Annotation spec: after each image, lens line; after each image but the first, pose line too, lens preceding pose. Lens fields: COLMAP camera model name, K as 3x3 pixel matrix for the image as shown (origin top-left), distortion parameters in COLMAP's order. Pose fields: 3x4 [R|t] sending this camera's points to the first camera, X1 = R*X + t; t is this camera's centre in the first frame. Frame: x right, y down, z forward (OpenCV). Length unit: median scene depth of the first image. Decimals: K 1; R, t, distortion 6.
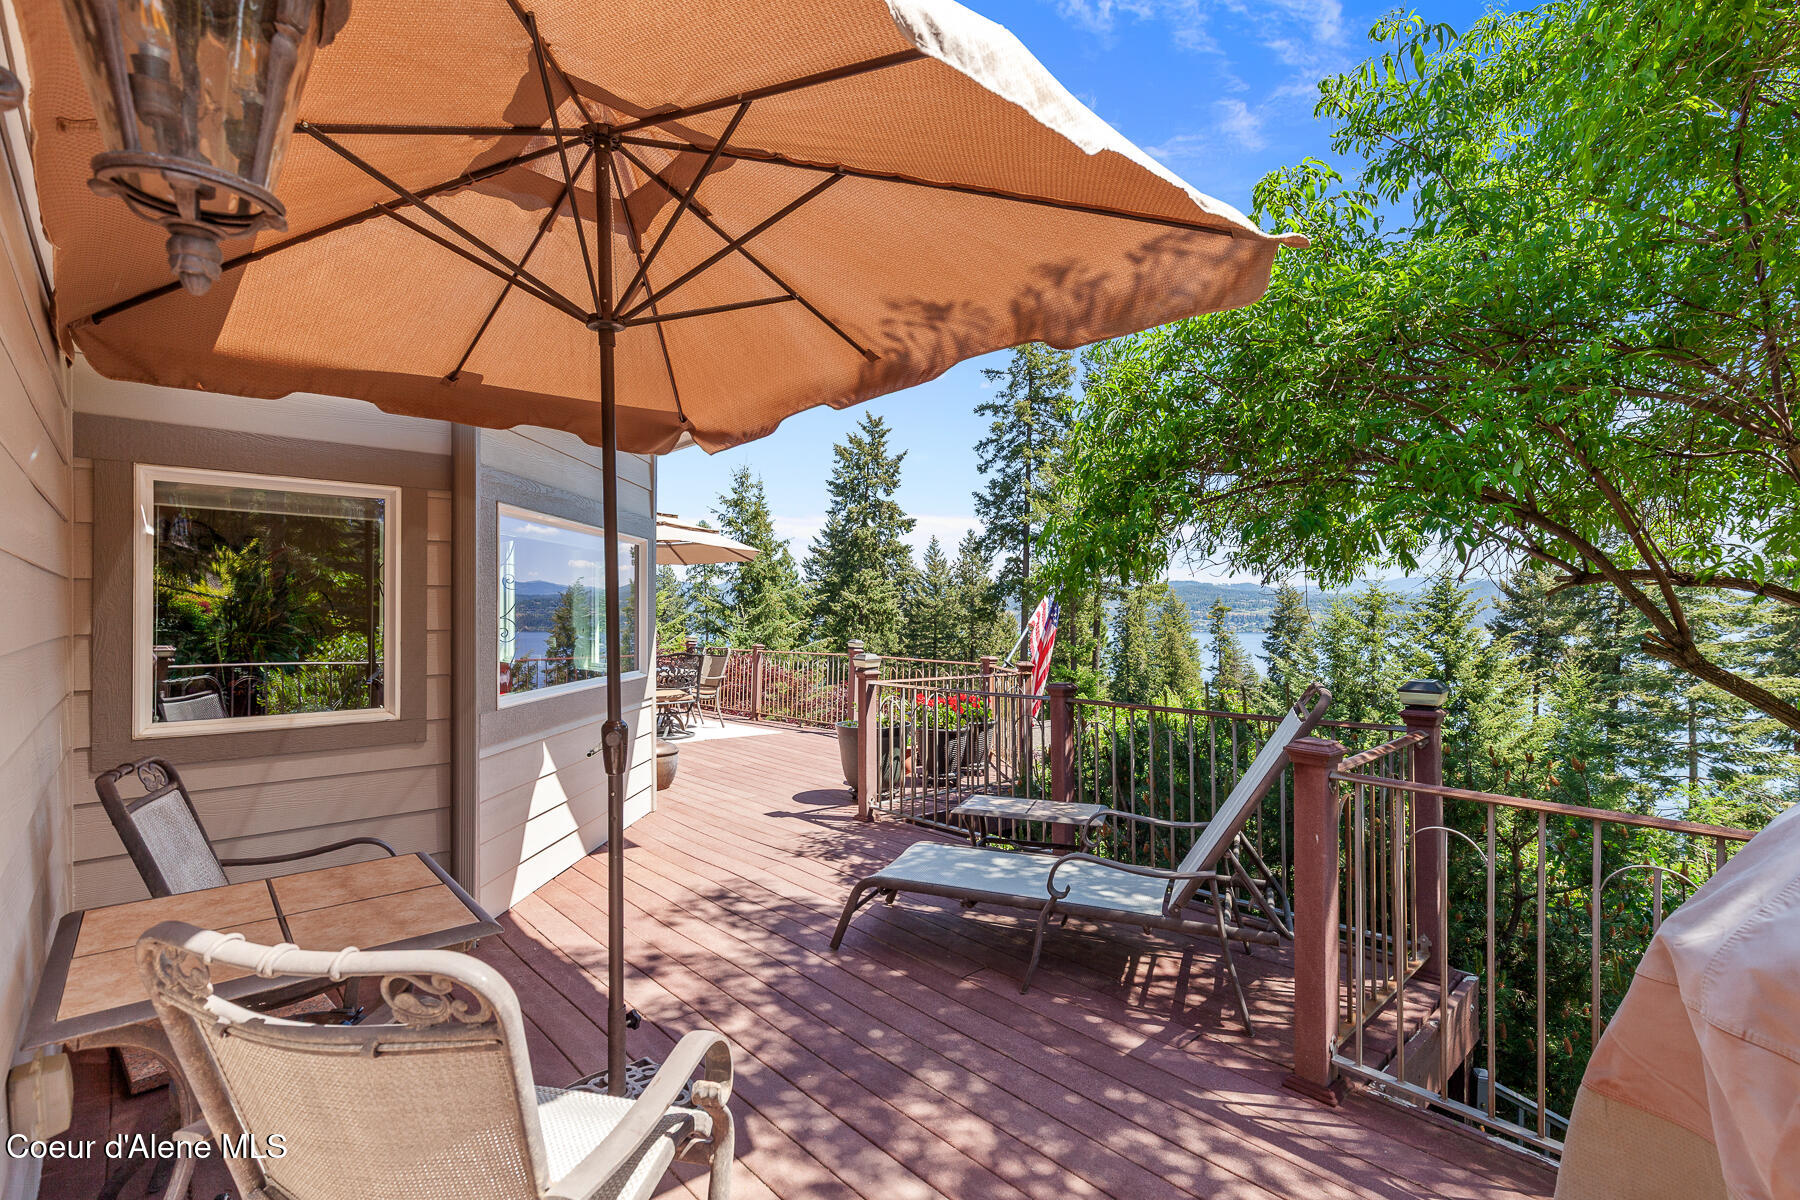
lens RADIAL K [[803.6, 0, 902.7], [0, 803.6, 624.5], [0, 0, 1]] dist [-0.000051, -0.002082]
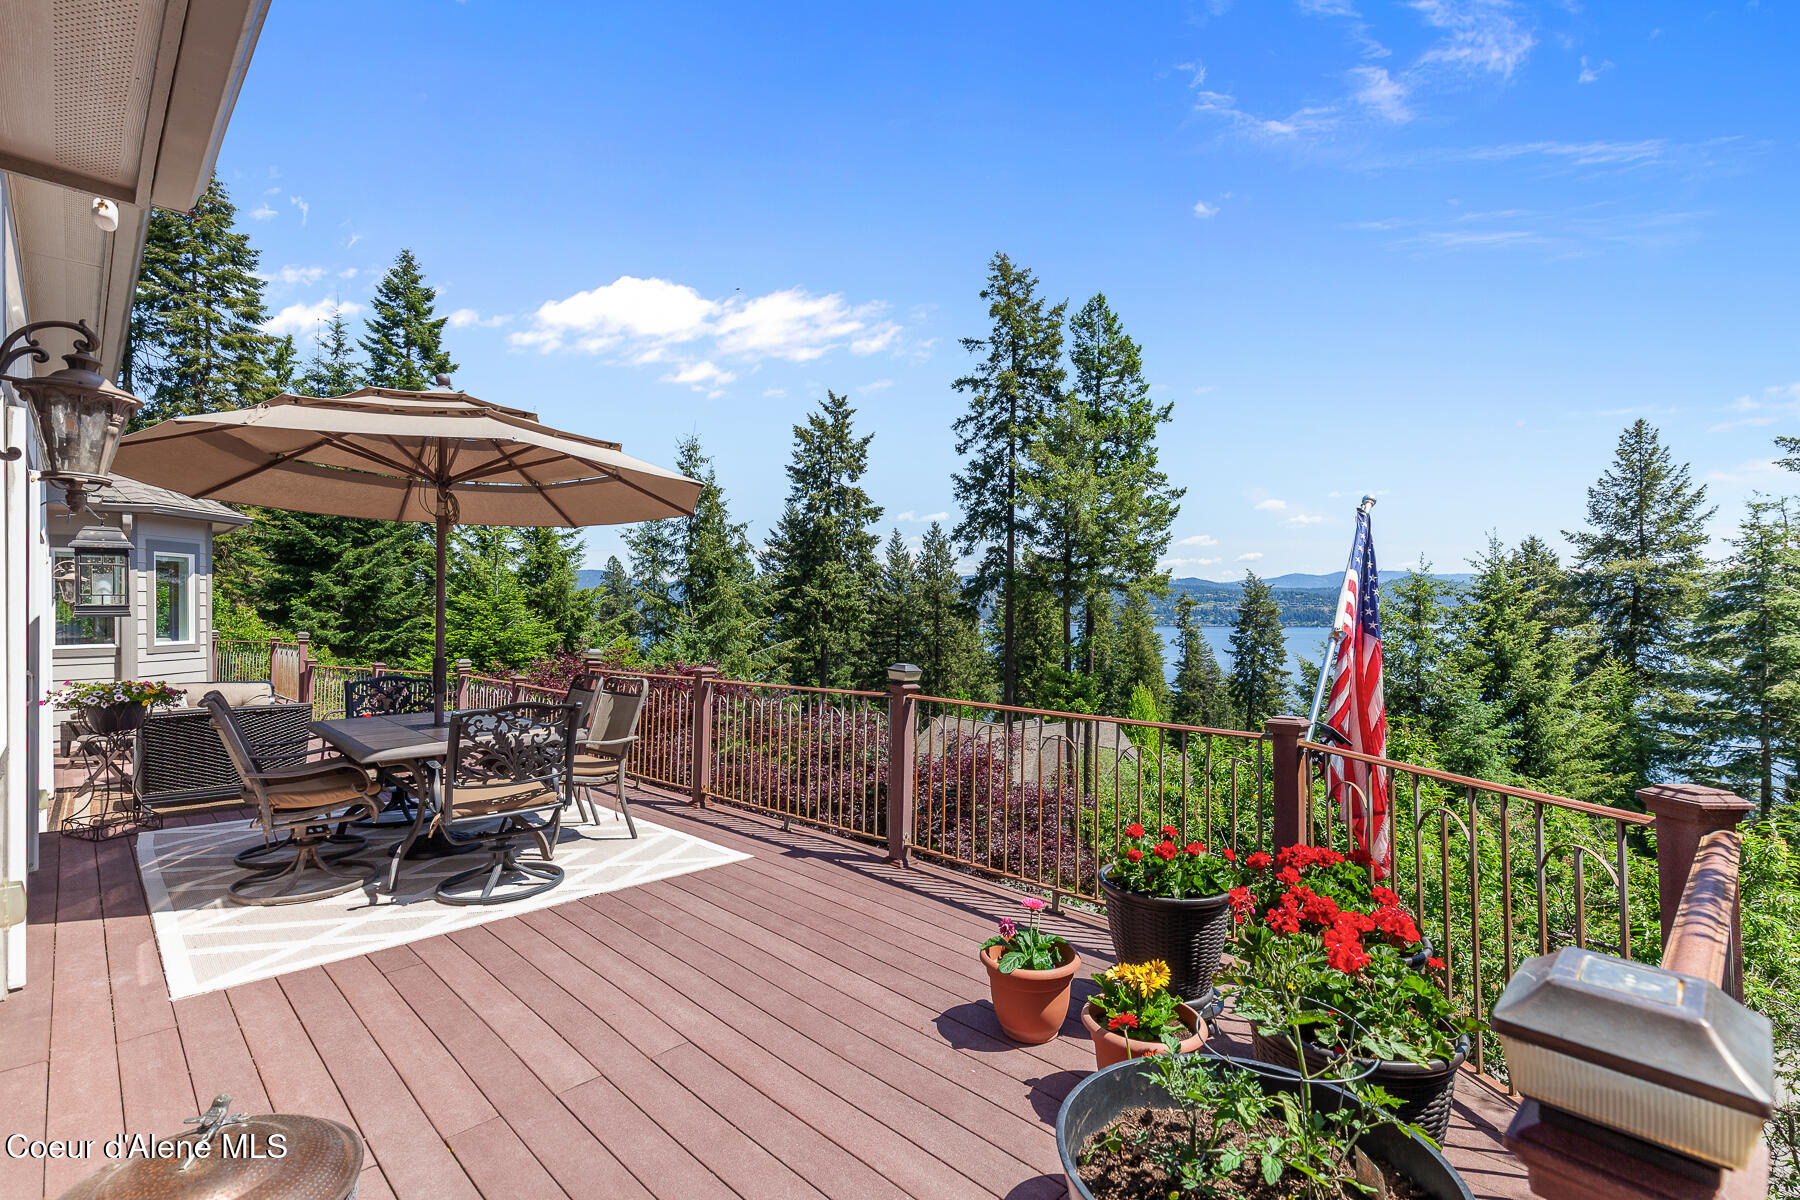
lens RADIAL K [[803.6, 0, 891.0], [0, 803.6, 606.9], [0, 0, 1]] dist [-0.000051, -0.002082]
pose [[0.999120, -0.007071, 0.041336, -0.017954], [0.007792, 0.999820, -0.017311, -0.001778], [-0.041206, 0.017618, 0.998995, 0.106785]]
